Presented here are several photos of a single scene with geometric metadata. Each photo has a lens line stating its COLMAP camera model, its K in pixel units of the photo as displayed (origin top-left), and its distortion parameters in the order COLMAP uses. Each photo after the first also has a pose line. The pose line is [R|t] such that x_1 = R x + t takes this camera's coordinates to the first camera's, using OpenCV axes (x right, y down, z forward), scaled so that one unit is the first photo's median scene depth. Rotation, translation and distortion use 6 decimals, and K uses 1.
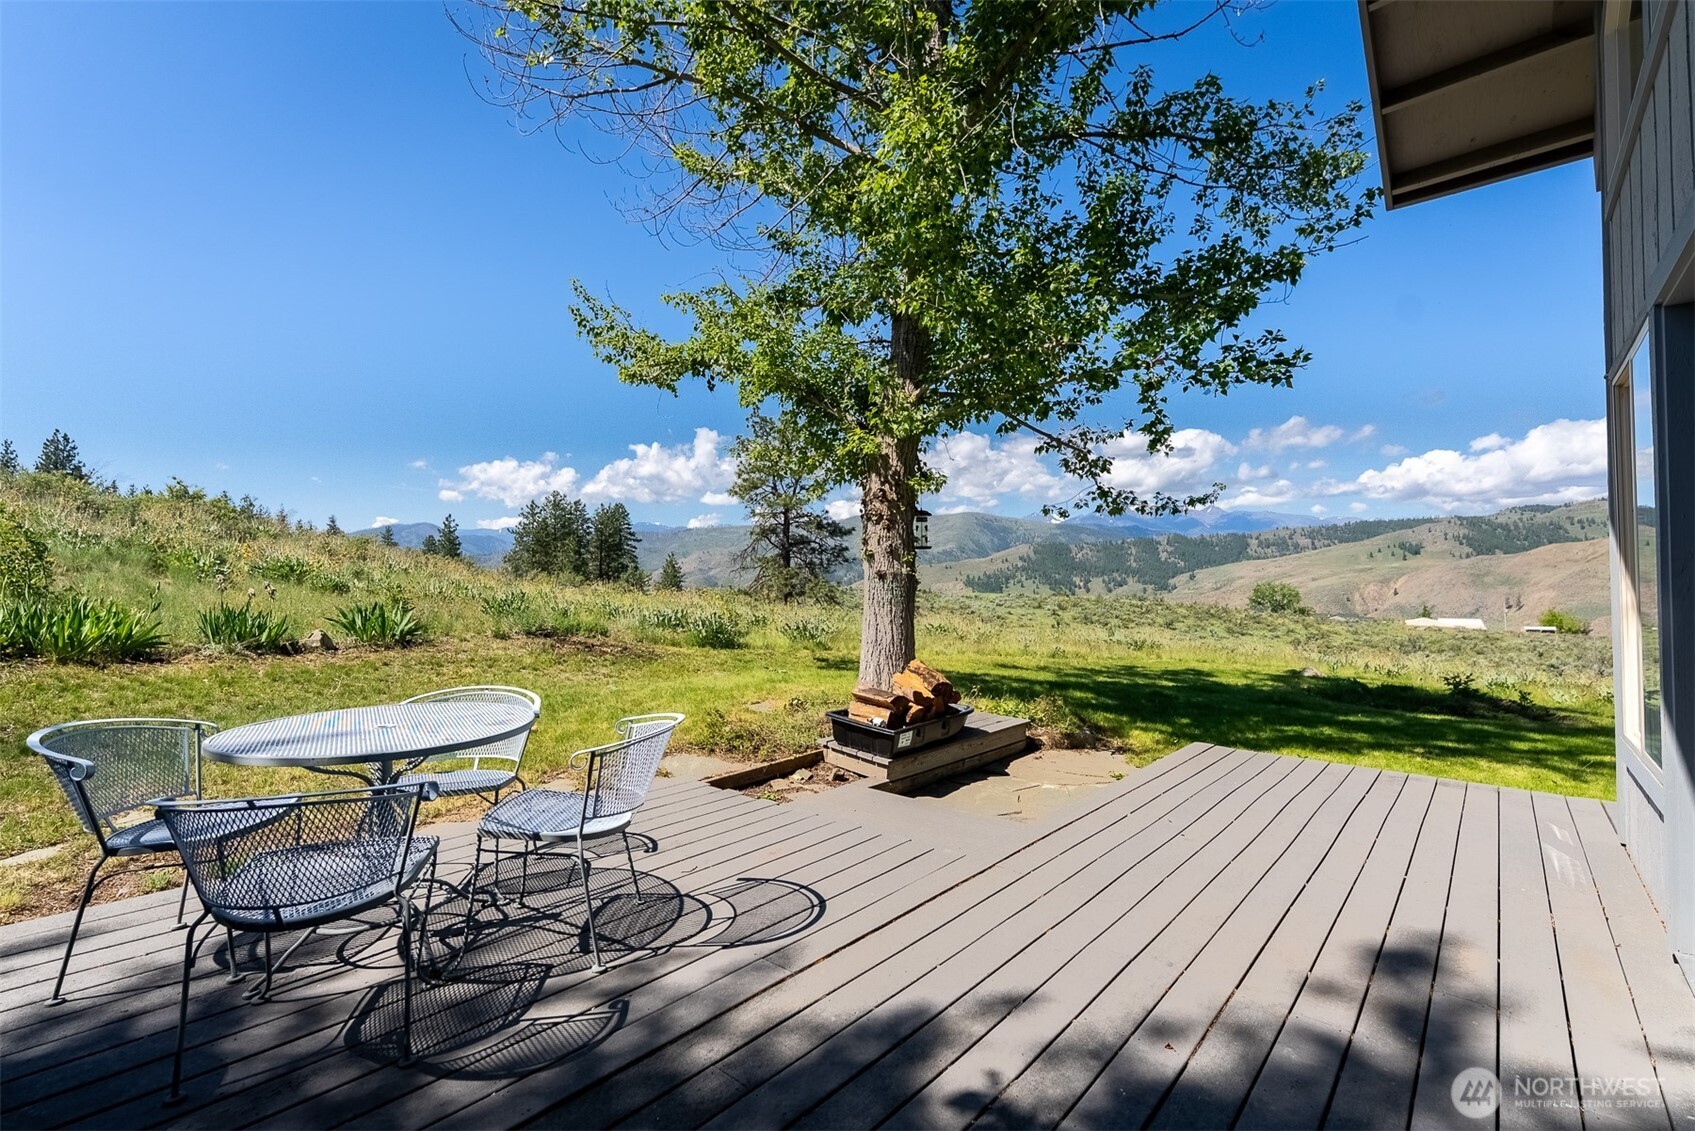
lens RADIAL K [[744.5, 0, 847.5], [0, 744.5, 565.5], [0, 0, 1]] dist [-0.000606, 0.000227]
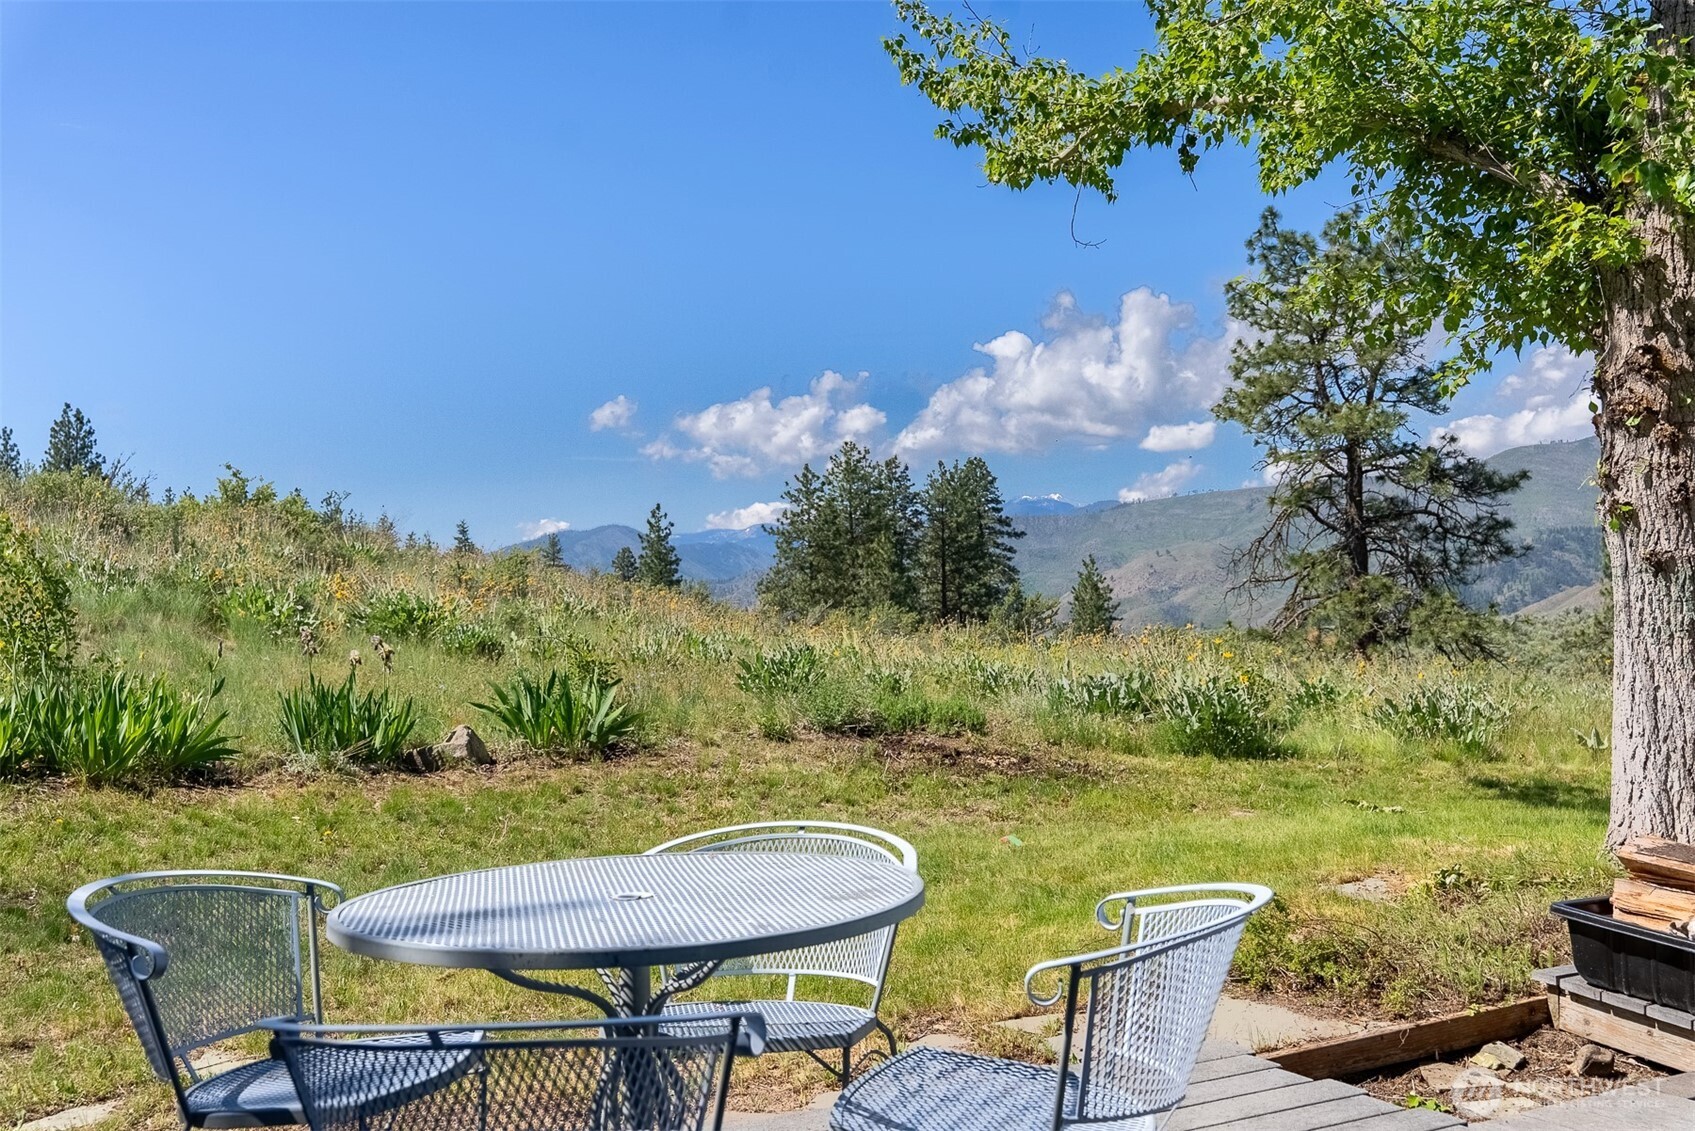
lens RADIAL K [[1651.7, 0, 847.5], [0, 1651.7, 565.5], [0, 0, 1]] dist [0.002175, -0.005413]
pose [[0.928398, -0.049766, -0.368239, -0.028169], [0.045995, 0.998761, -0.019017, 0.009449], [0.368729, 0.000718, 0.929537, 0.020939]]
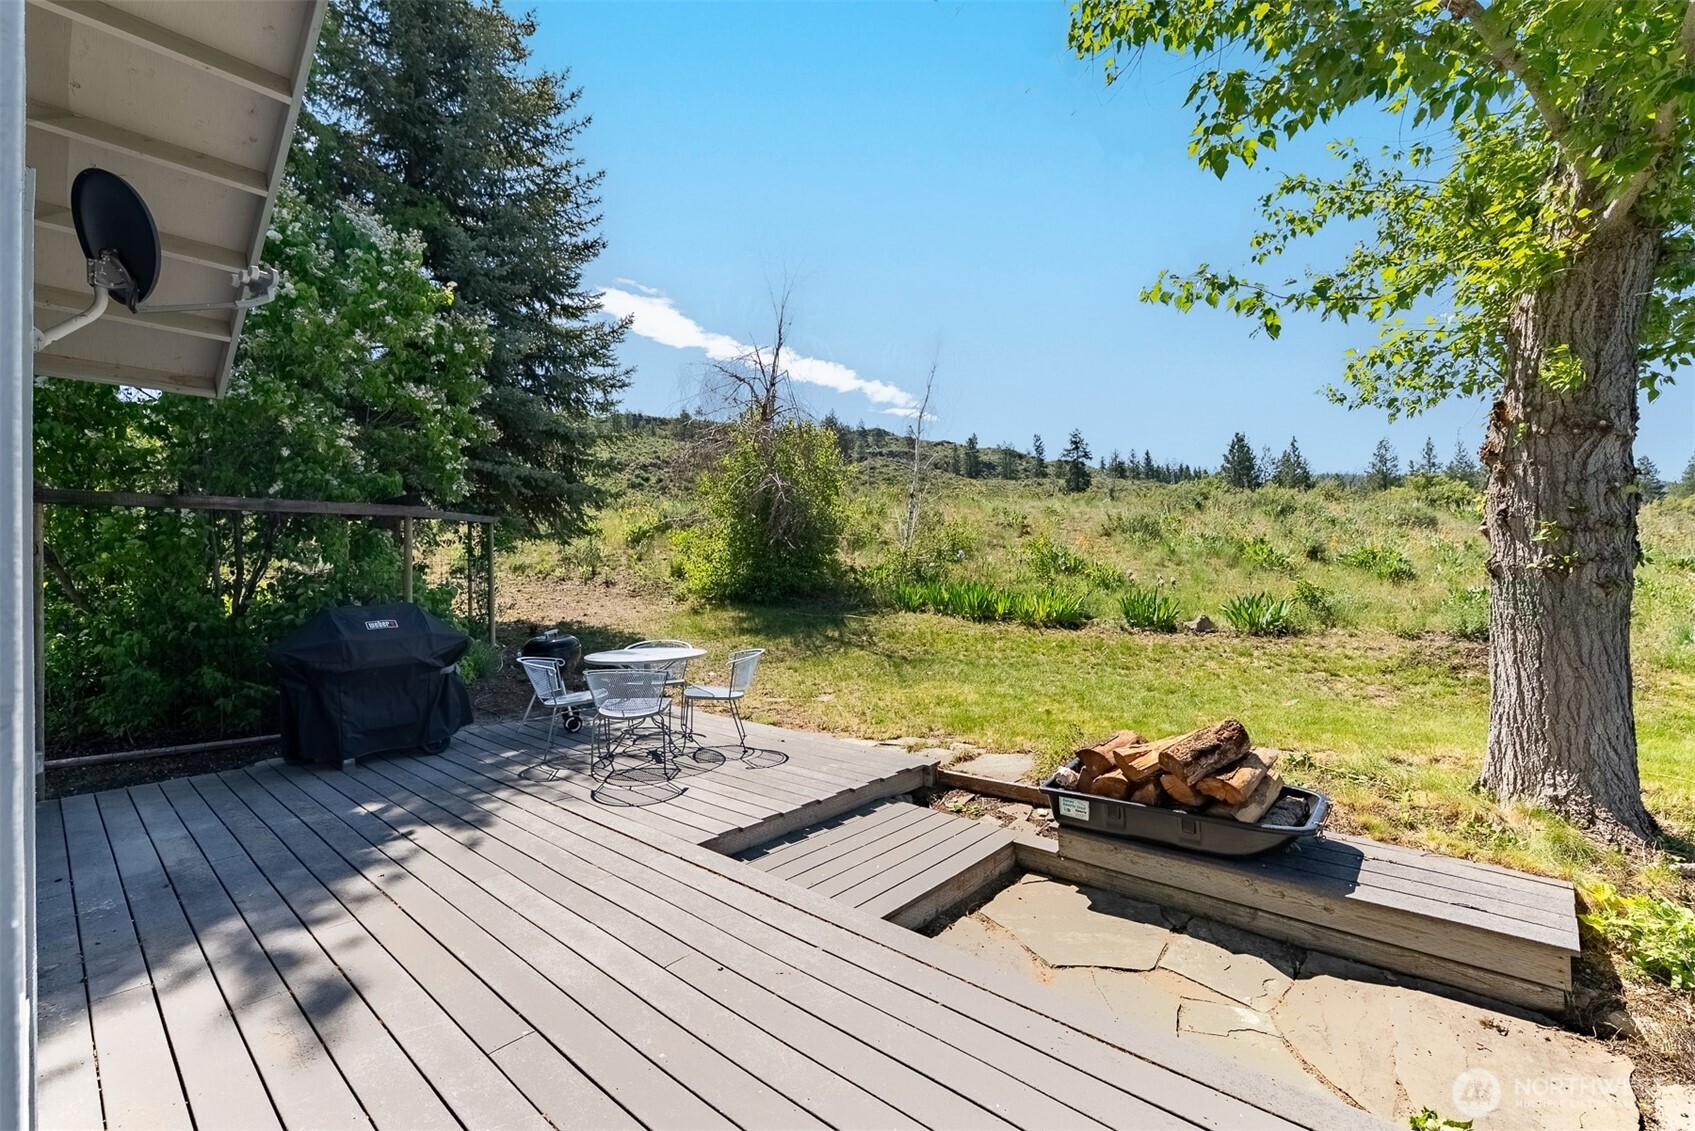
lens RADIAL K [[722.0, 0, 847.5], [0, 722.0, 565.5], [0, 0, 1]] dist [-0.000091, -0.000362]
pose [[-0.005817, -0.010720, -0.999926, 0.477779], [0.042969, 0.999016, -0.010960, -0.003700], [0.999059, -0.043030, -0.005350, 0.478181]]
